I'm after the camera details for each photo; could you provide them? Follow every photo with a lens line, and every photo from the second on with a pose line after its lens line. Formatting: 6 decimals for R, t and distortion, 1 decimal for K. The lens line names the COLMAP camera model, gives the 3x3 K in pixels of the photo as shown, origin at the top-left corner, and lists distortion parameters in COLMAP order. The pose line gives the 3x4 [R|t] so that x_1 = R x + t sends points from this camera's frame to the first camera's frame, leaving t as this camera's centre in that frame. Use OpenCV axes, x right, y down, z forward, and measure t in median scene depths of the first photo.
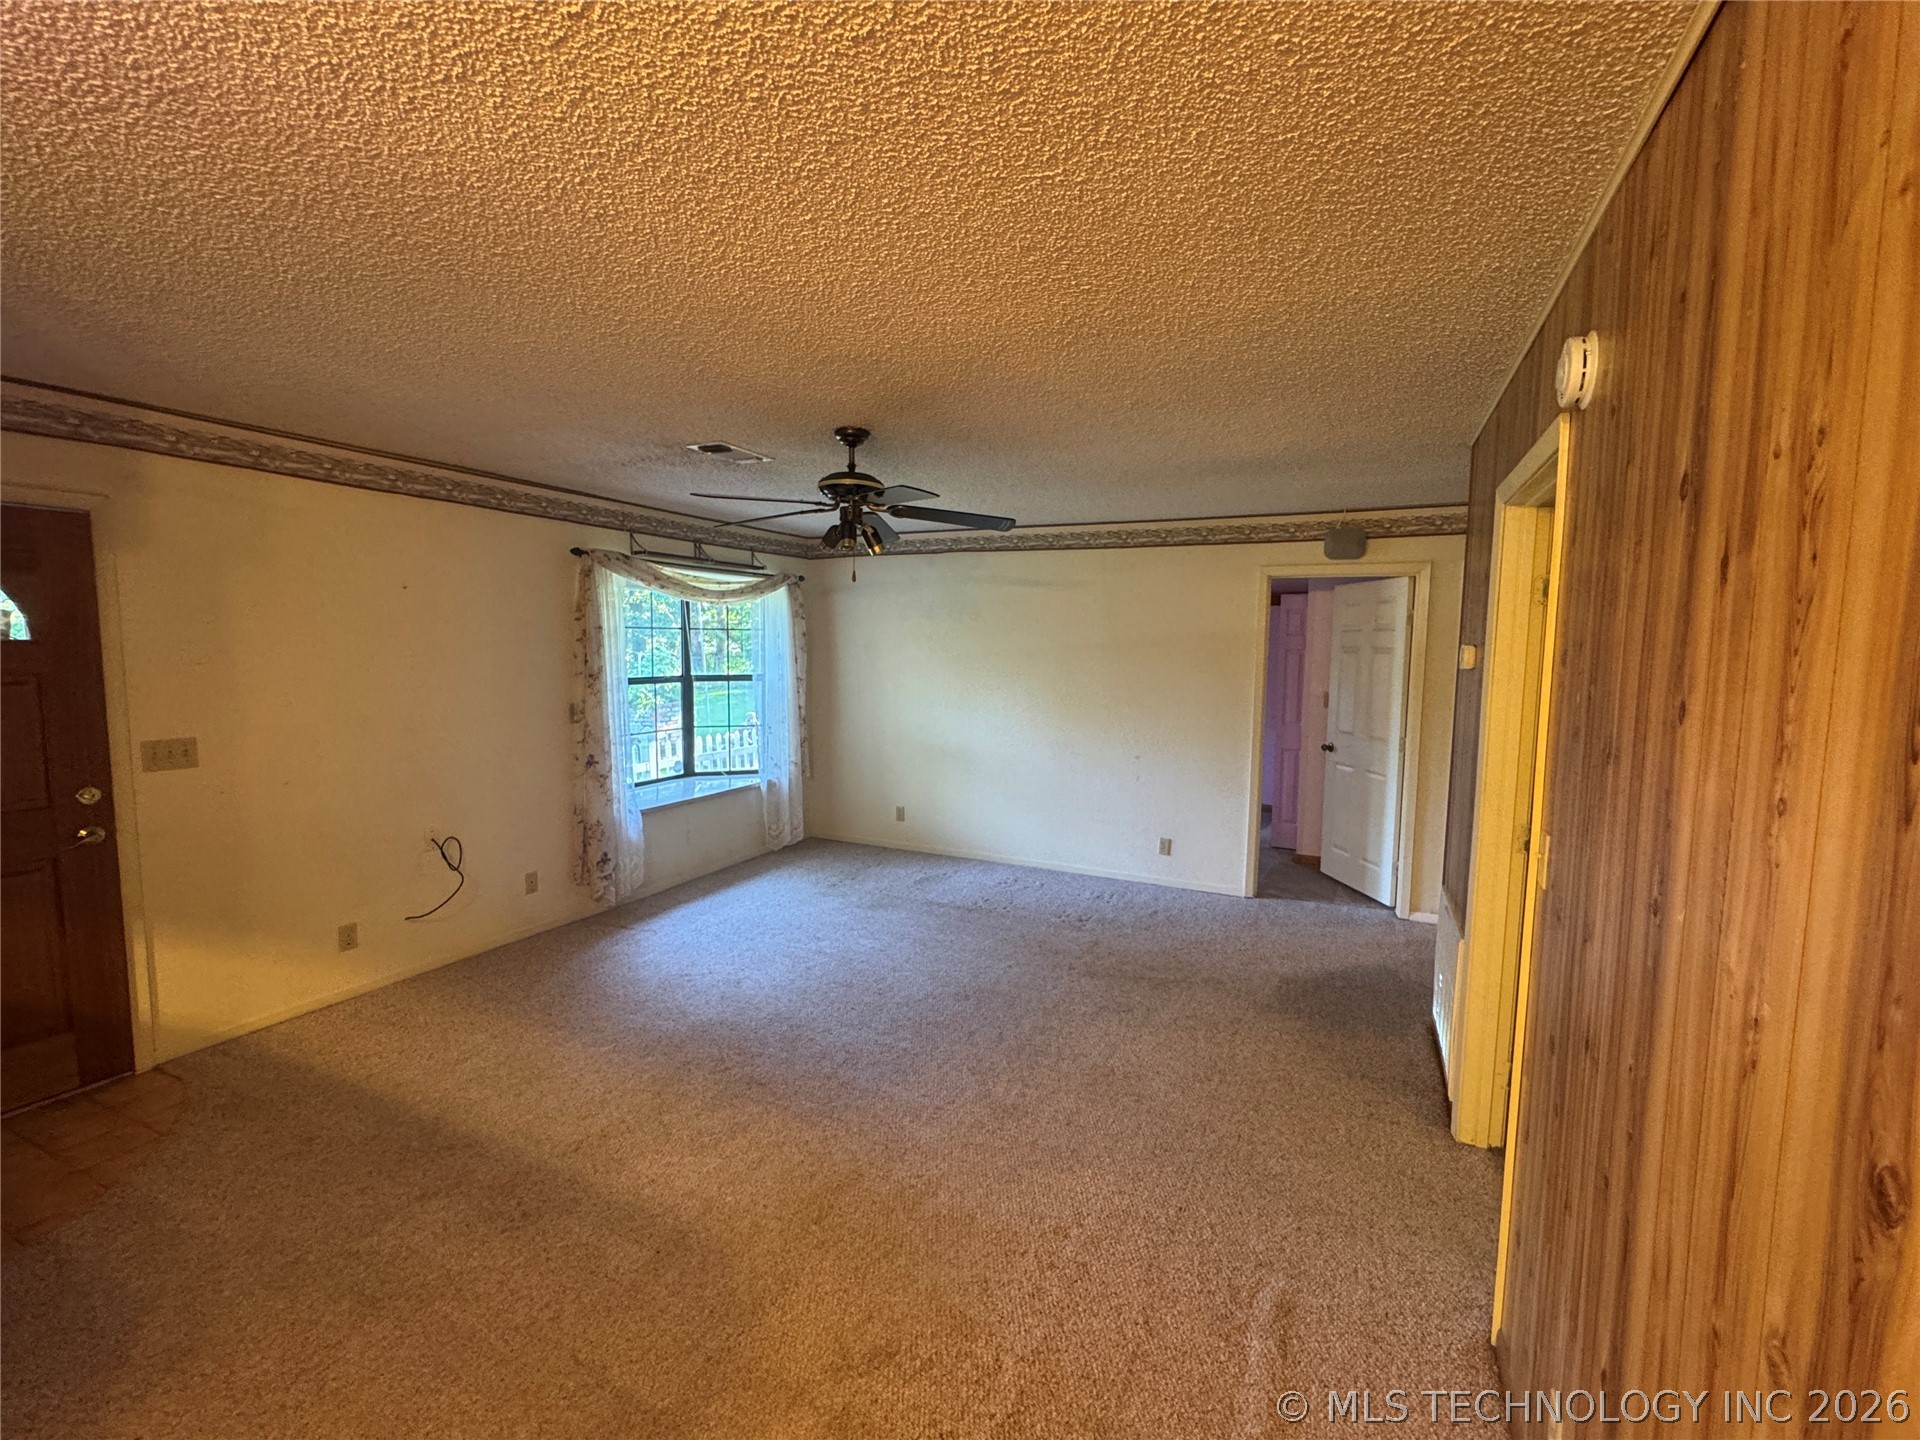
lens RADIAL K [[826.8, 0, 958.4], [0, 826.8, 717.8], [0, 0, 1]] dist [-0.001864, -0.000328]
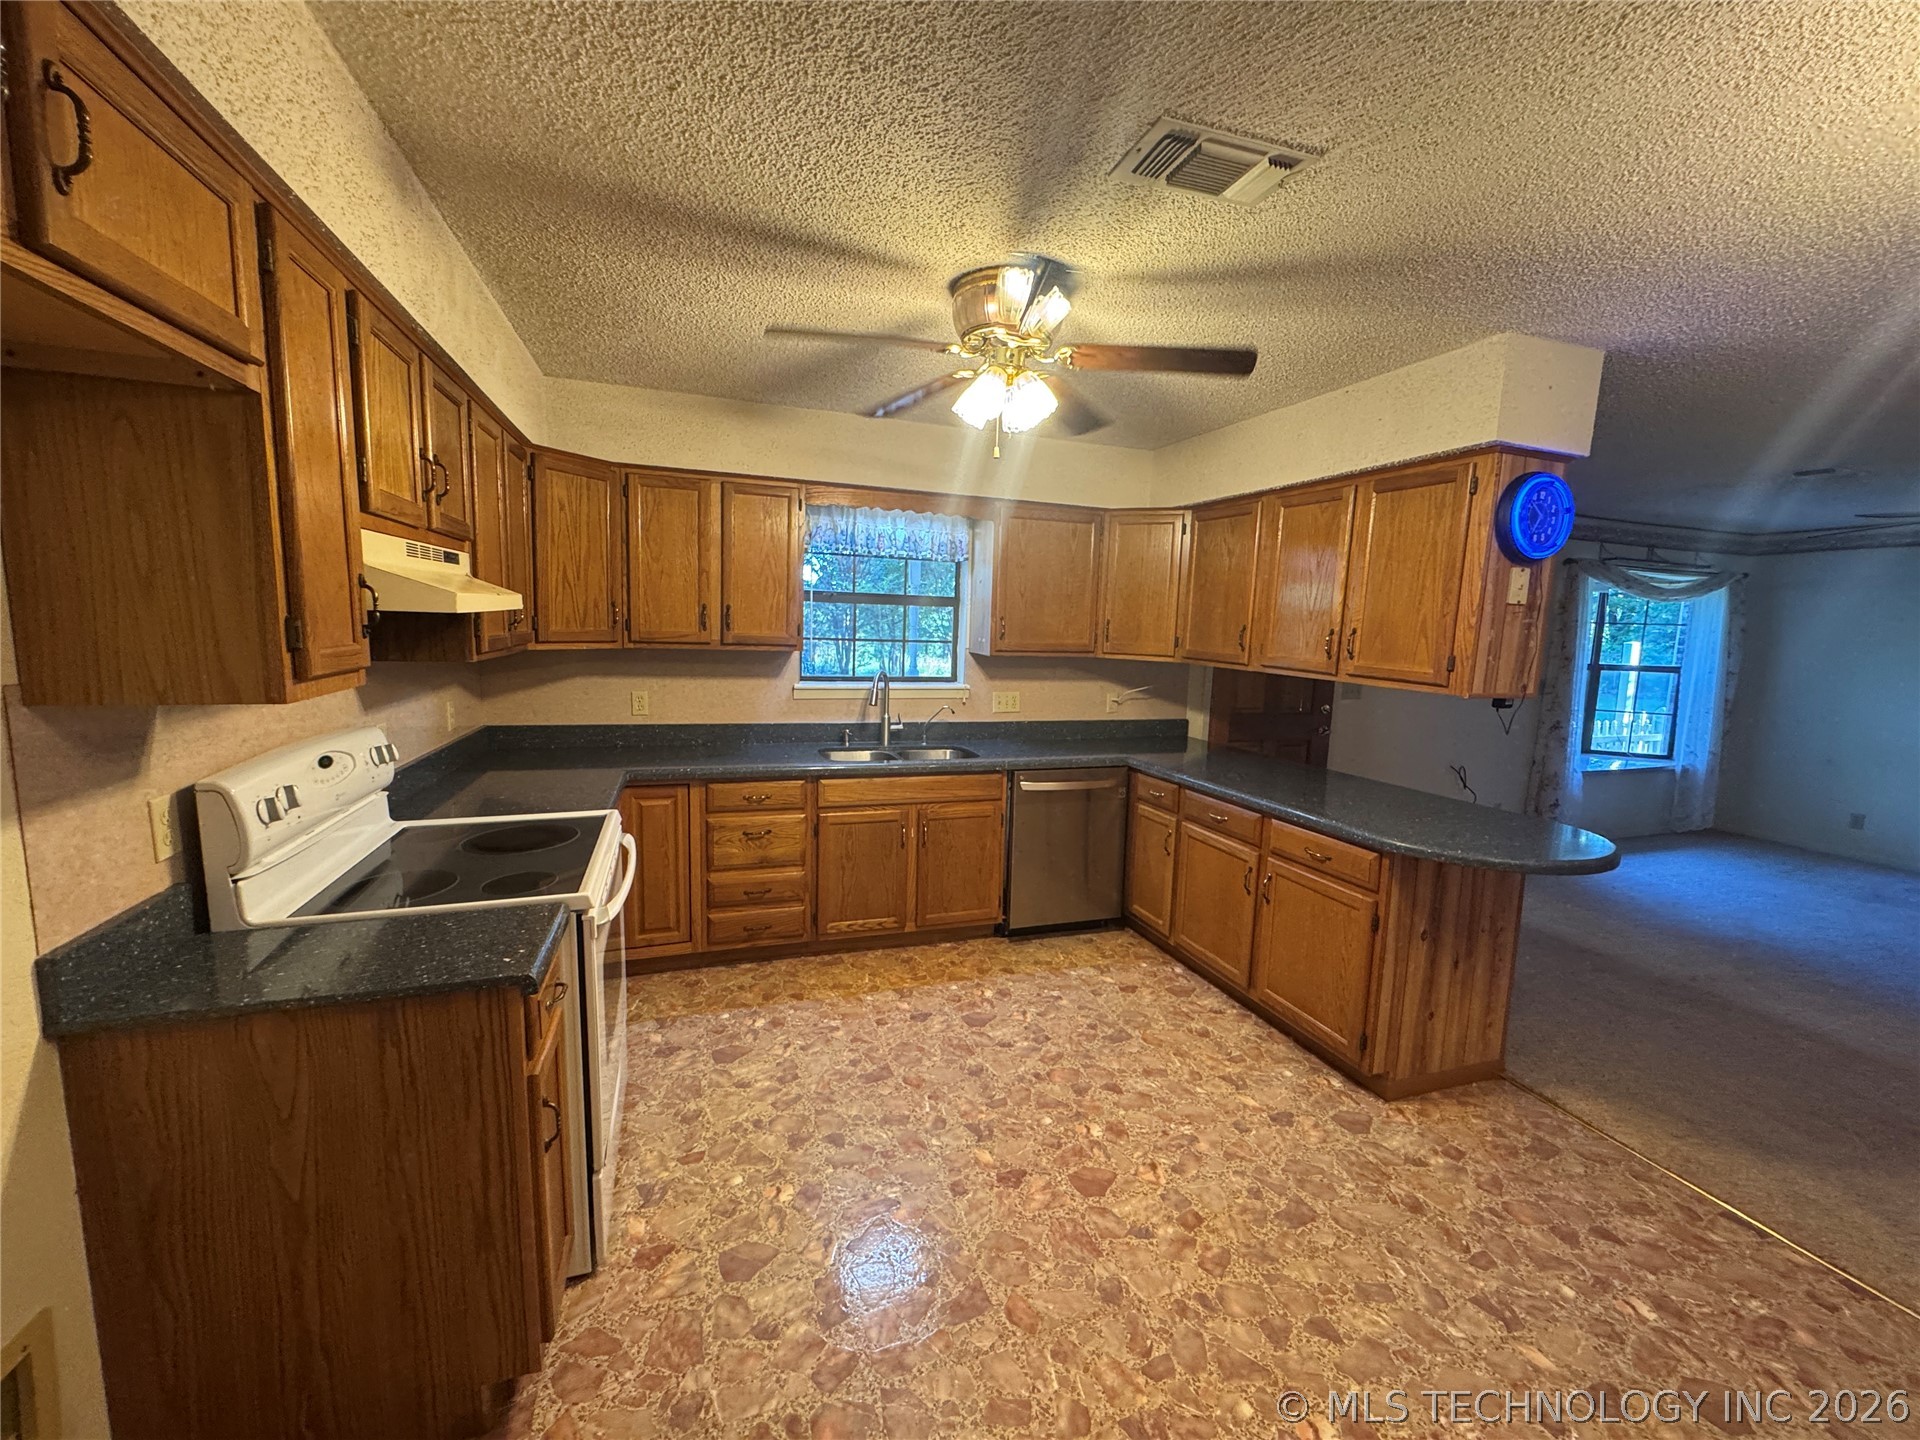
lens RADIAL K [[766.4, 0, 960.0], [0, 766.4, 720.0], [0, 0, 1]] dist [-0.001705, -0.000249]
pose [[0.706157, 0.098824, -0.701125, -0.256070], [-0.087586, 0.994799, 0.052003, 0.060023], [0.702617, 0.024686, 0.711139, -0.466731]]
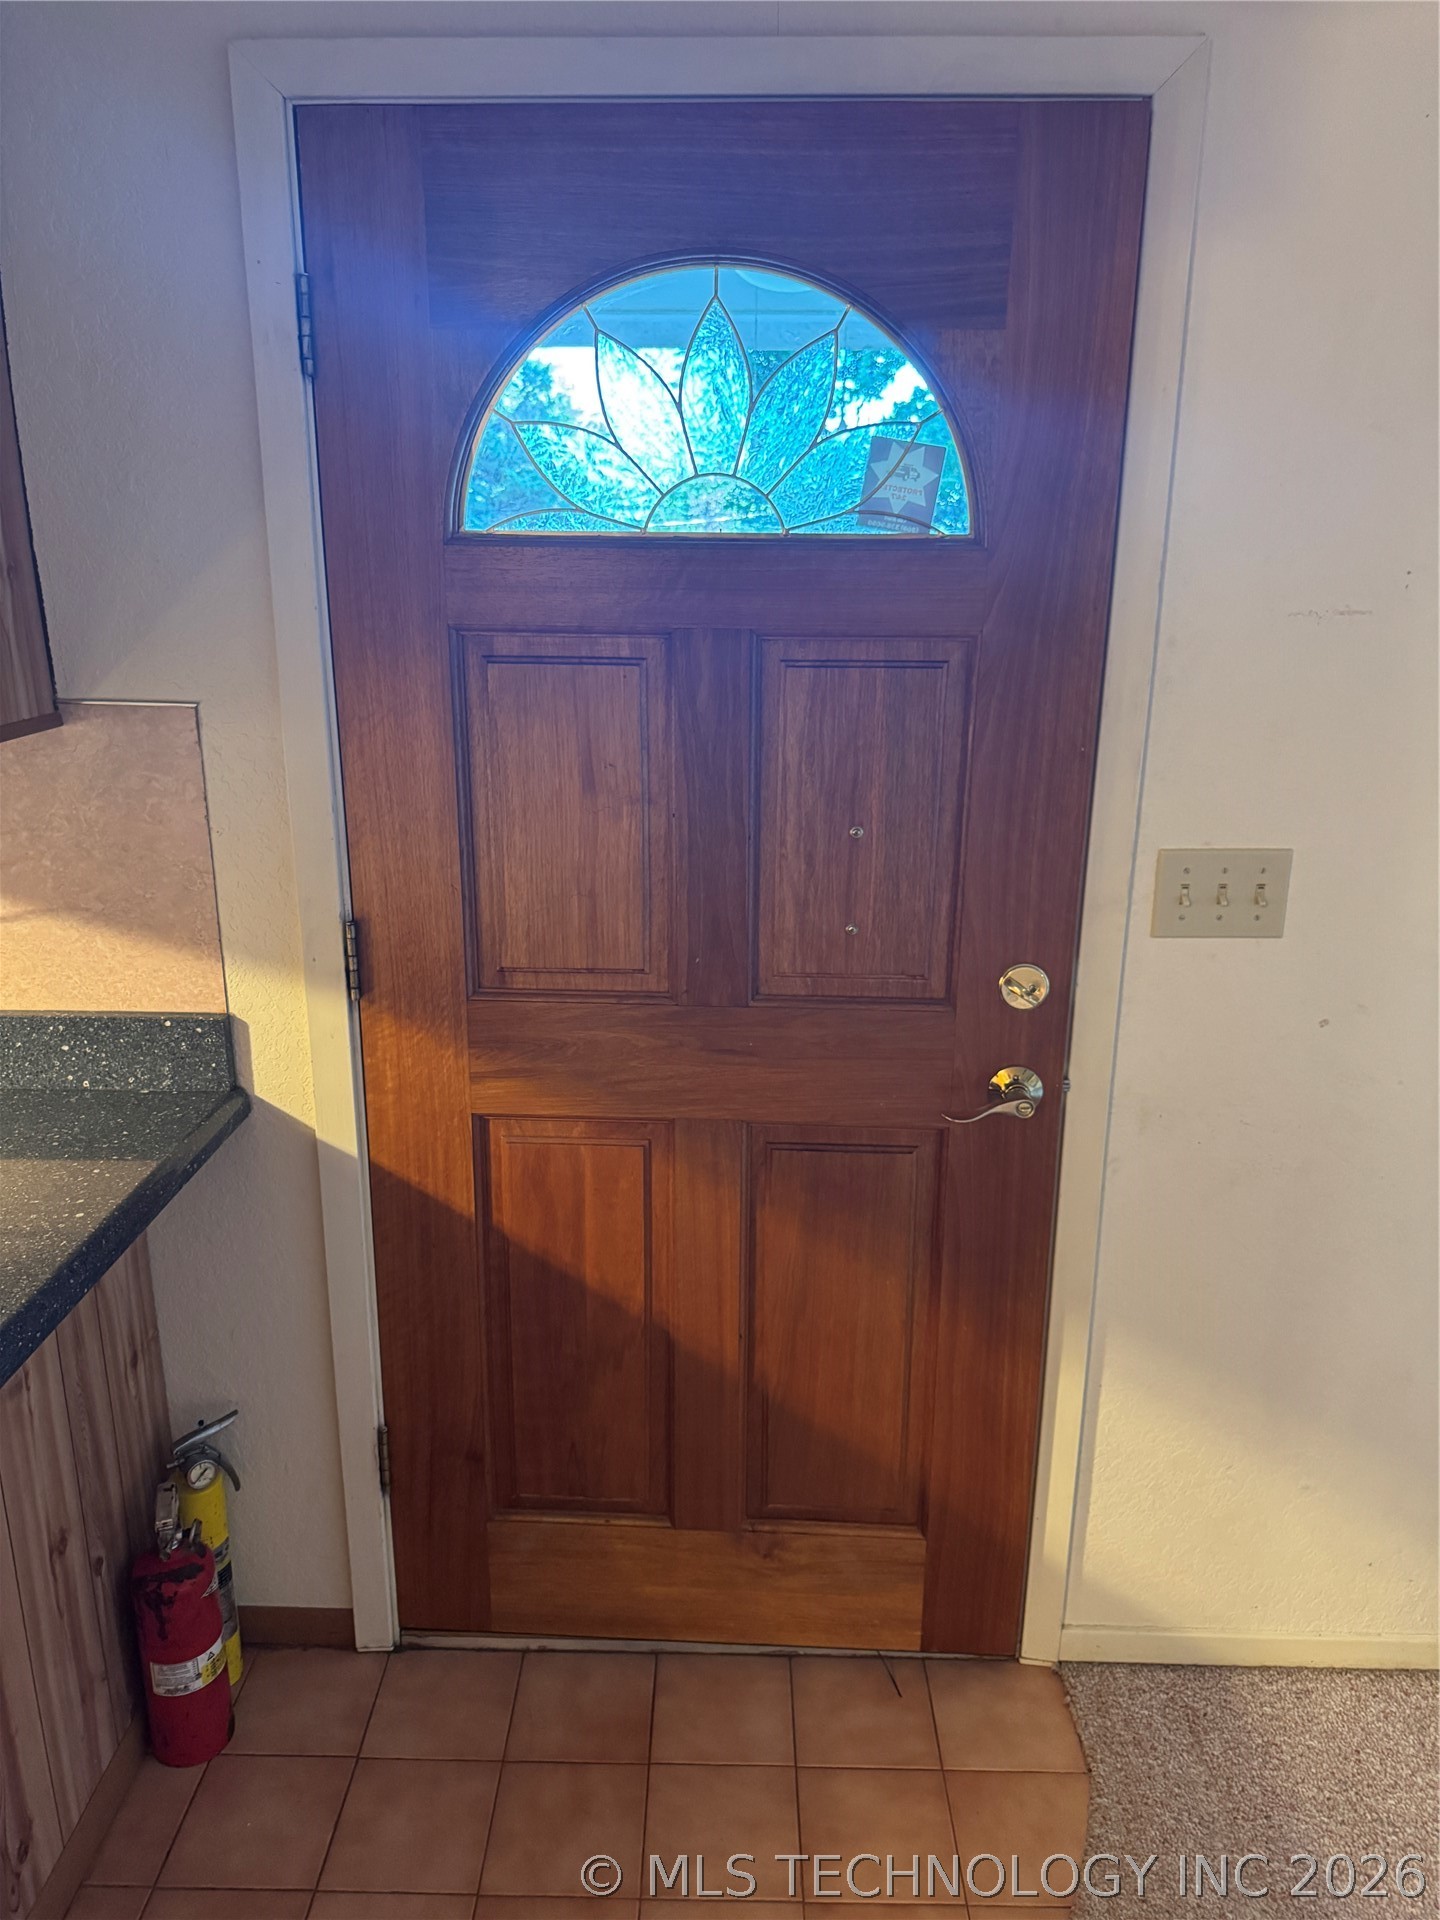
lens RADIAL K [[1358.0, 0, 720.0], [0, 1358.0, 960.0], [0, 0, 1]] dist [0.065429, -0.115586]
pose [[0.420558, 0.247438, -0.872872, -0.353286], [-0.084622, 0.968595, 0.233802, -0.026286], [0.903311, -0.024463, 0.428289, 0.371538]]
